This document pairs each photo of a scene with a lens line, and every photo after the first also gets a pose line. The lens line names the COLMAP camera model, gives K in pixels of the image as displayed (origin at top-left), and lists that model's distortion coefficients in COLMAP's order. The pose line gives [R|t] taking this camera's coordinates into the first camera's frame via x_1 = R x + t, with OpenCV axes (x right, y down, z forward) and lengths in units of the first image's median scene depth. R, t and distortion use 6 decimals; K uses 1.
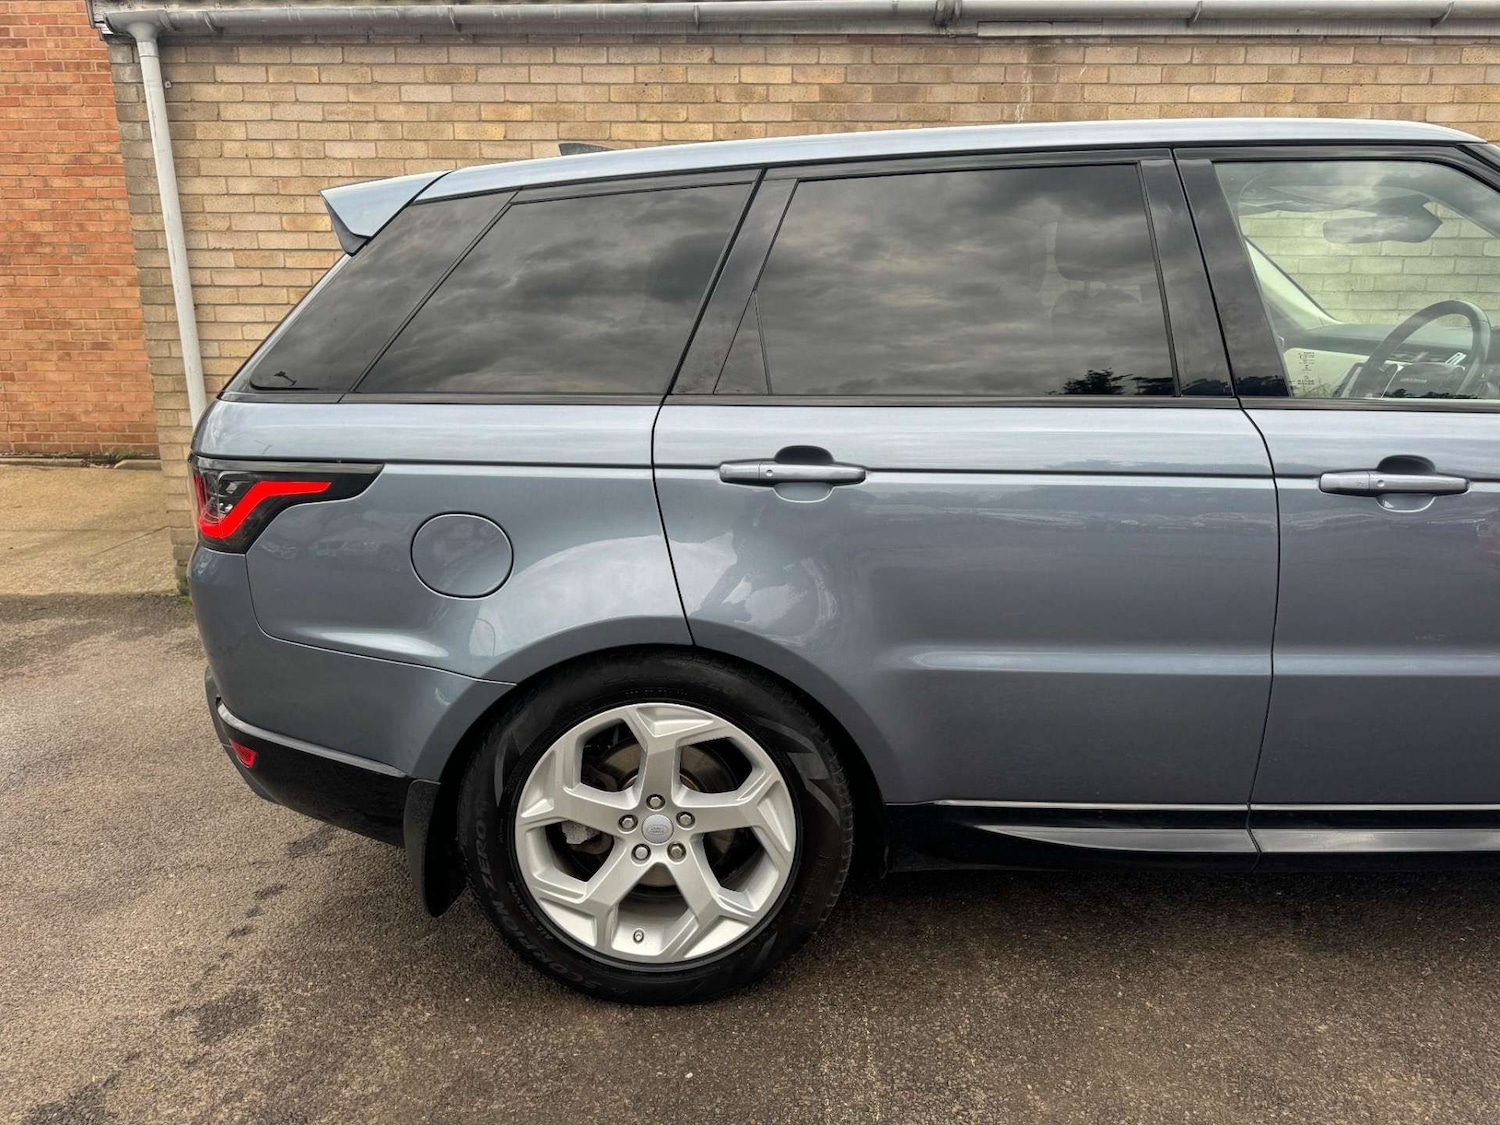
lens RADIAL K [[1066.4, 0, 753.3], [0, 1066.4, 570.0], [0, 0, 1]] dist [0.016271, -0.020205]
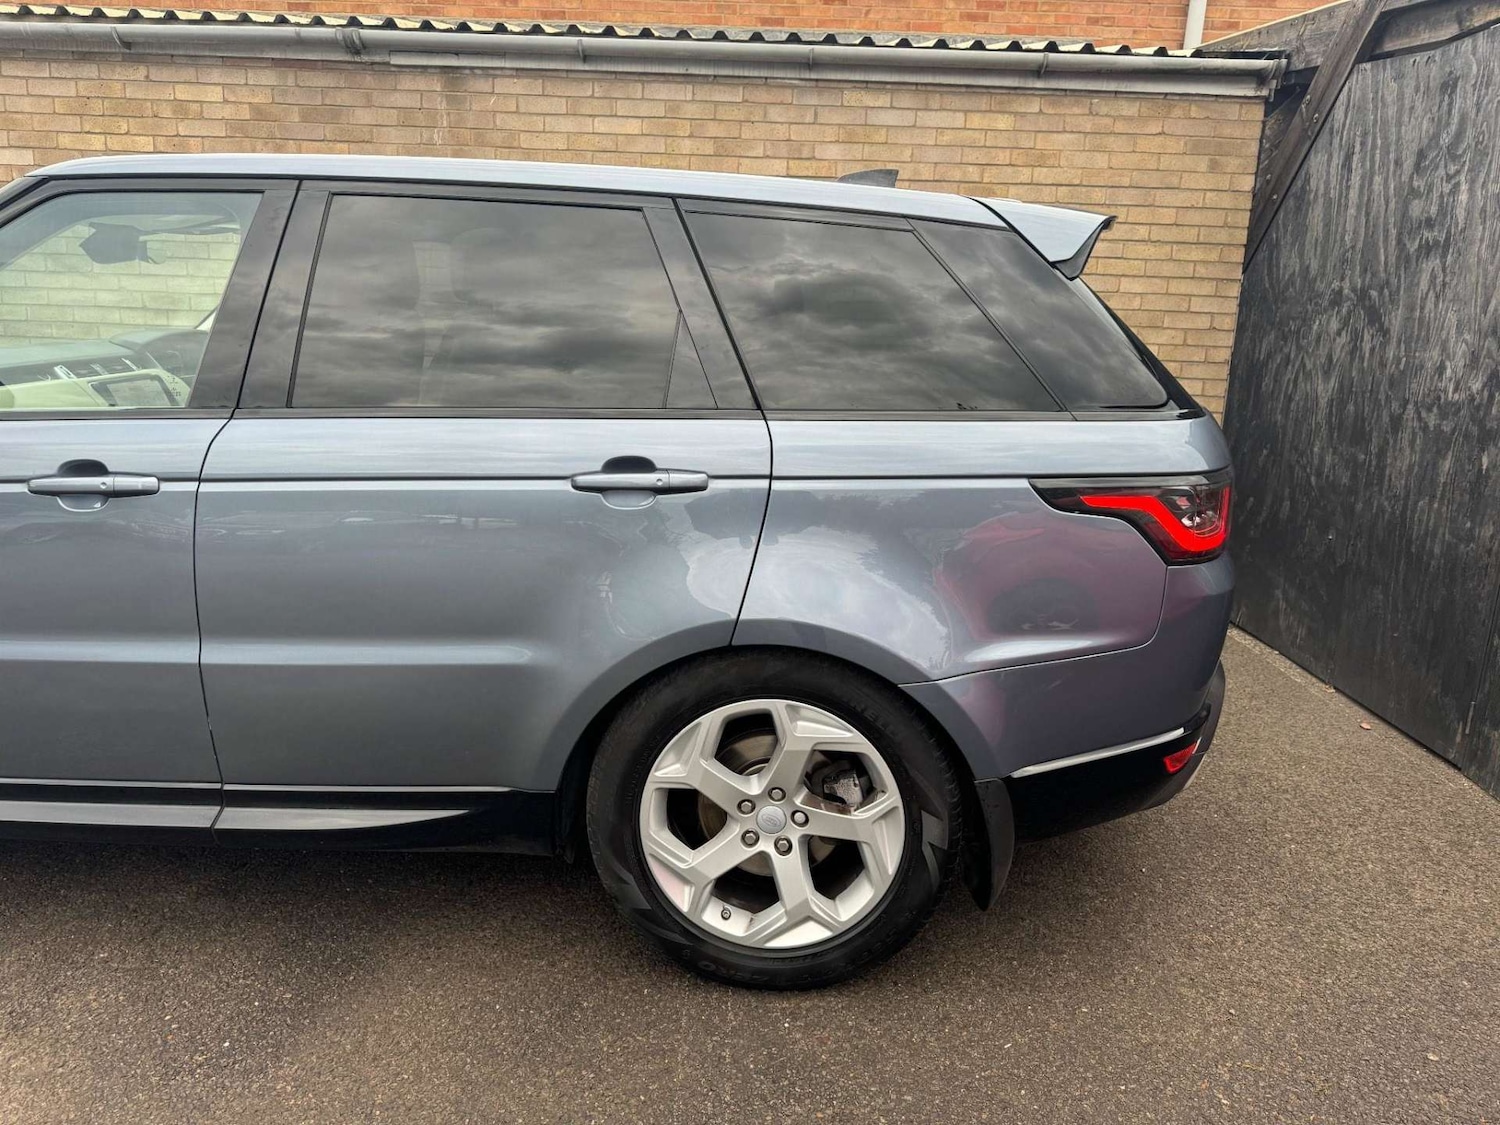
lens RADIAL K [[1066.4, 0, 742.6], [0, 1066.4, 569.0], [0, 0, 1]] dist [0.016271, -0.020205]
pose [[0.999462, 0.031089, 0.010435, 0.558672], [-0.031029, 0.999501, -0.005827, 0.001061], [-0.010611, 0.005500, 0.999929, -0.069981]]
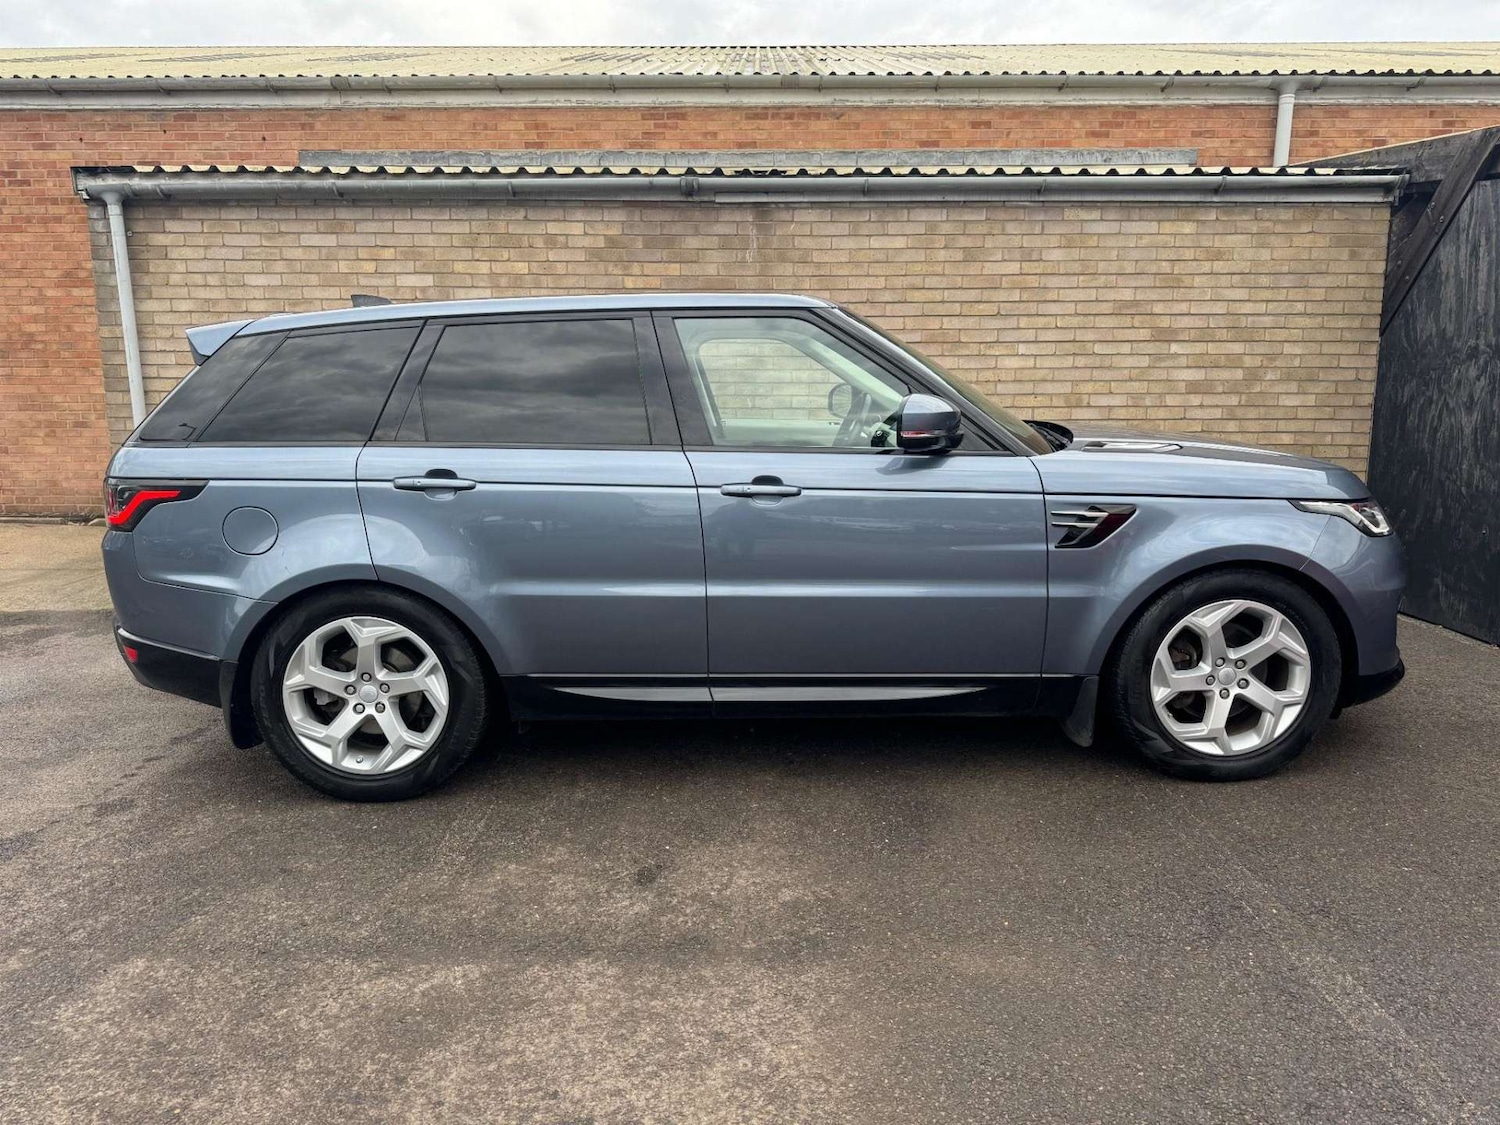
lens RADIAL K [[1066.4, 0, 749.9], [0, 1066.4, 569.6], [0, 0, 1]] dist [0.016271, -0.020205]
pose [[0.999979, -0.002233, 0.006159, 0.241860], [0.002689, 0.997175, -0.075064, 0.082086], [-0.005974, 0.075079, 0.997160, -0.345893]]
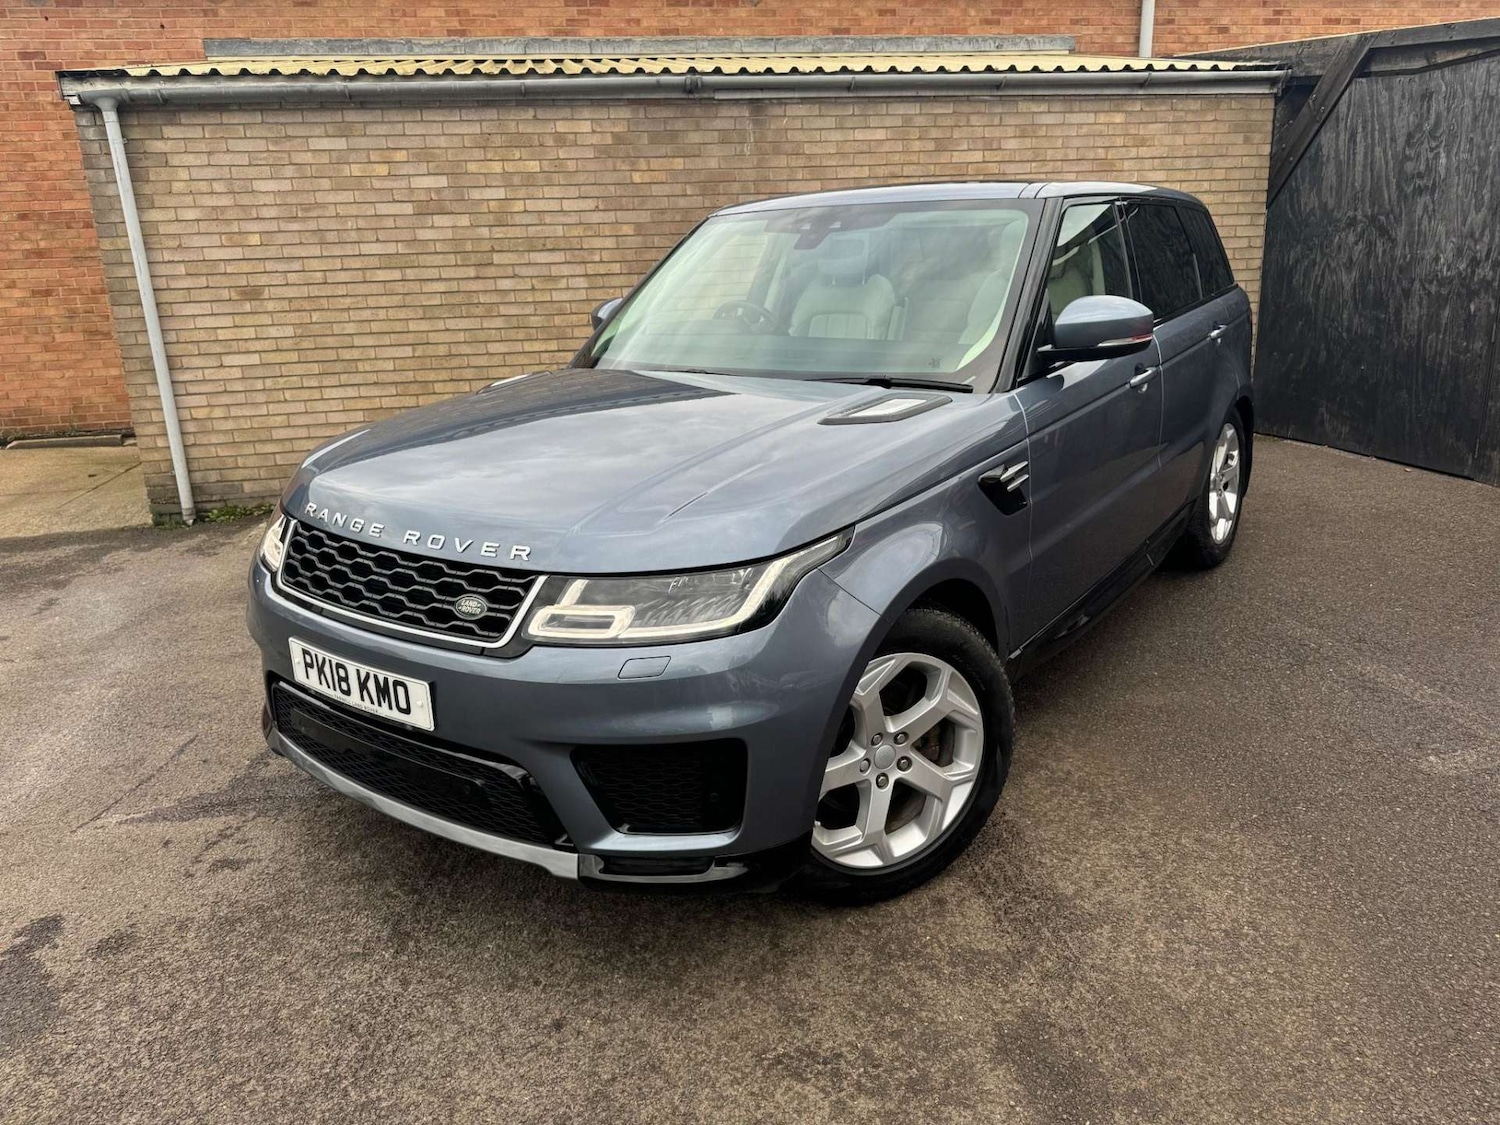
lens RADIAL K [[1066.4, 0, 754.7], [0, 1066.4, 558.4], [0, 0, 1]] dist [0.016271, -0.020205]
pose [[0.978190, -0.092382, 0.186036, -0.072180], [0.087670, 0.995589, 0.033415, 0.094488], [-0.188302, -0.016377, 0.981975, -0.483856]]
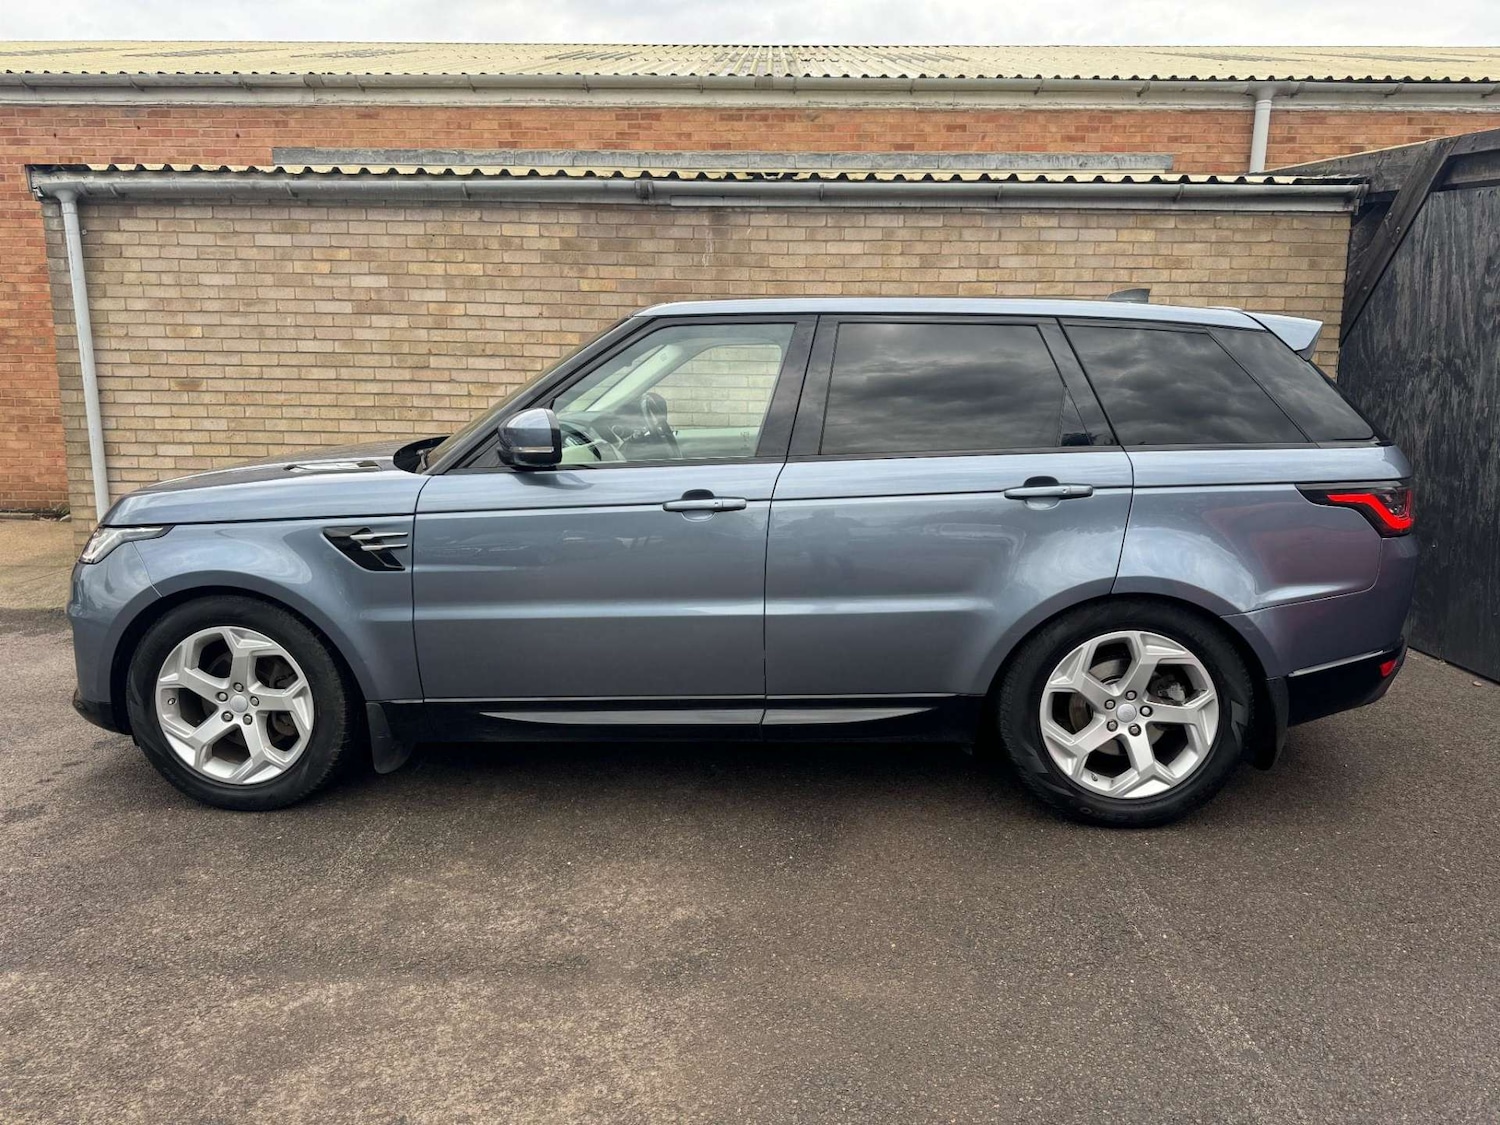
lens RADIAL K [[1066.4, 0, 752.7], [0, 1066.4, 567.4], [0, 0, 1]] dist [0.016271, -0.020205]
pose [[0.999966, 0.007907, 0.002493, 0.311528], [-0.007701, 0.997220, -0.074115, 0.069799], [-0.003072, 0.074094, 0.997247, -0.340579]]
